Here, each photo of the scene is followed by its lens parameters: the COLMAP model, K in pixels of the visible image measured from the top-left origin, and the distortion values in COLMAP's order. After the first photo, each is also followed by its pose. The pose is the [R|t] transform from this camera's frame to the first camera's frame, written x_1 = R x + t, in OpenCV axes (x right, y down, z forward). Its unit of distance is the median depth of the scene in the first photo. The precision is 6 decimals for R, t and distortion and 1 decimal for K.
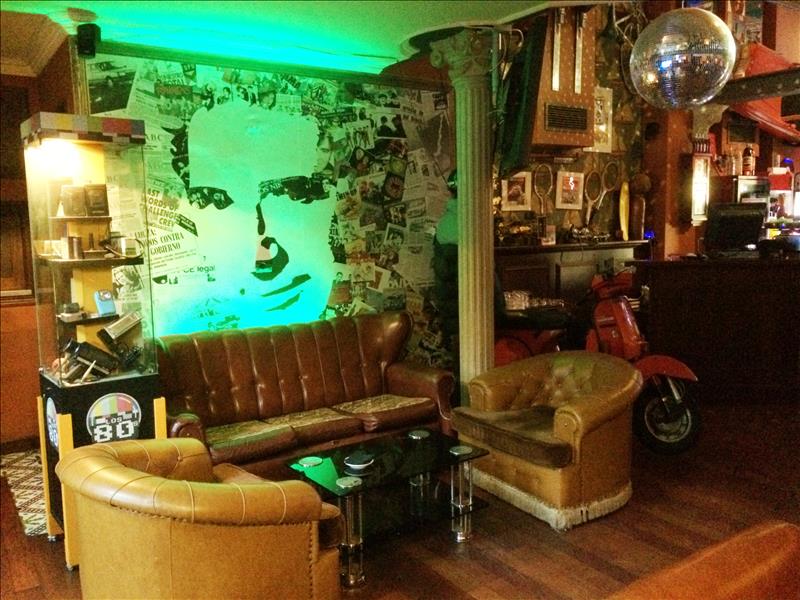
lens RADIAL K [[691.8, 0, 399.4], [0, 691.8, 299.9], [0, 0, 1]] dist [0.050817, -0.000421]
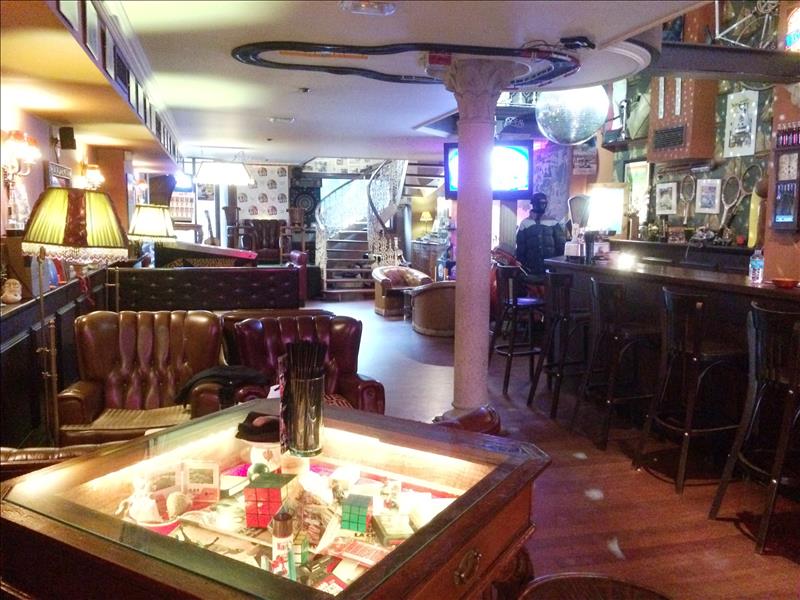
lens RADIAL K [[691.8, 0, 400.2], [0, 691.8, 298.5], [0, 0, 1]] dist [0.050817, -0.000421]
pose [[-0.334644, 0.124571, -0.934075, 1.442450], [-0.110219, 0.979246, 0.170083, -0.132594], [0.935877, 0.159870, -0.313968, 0.911407]]
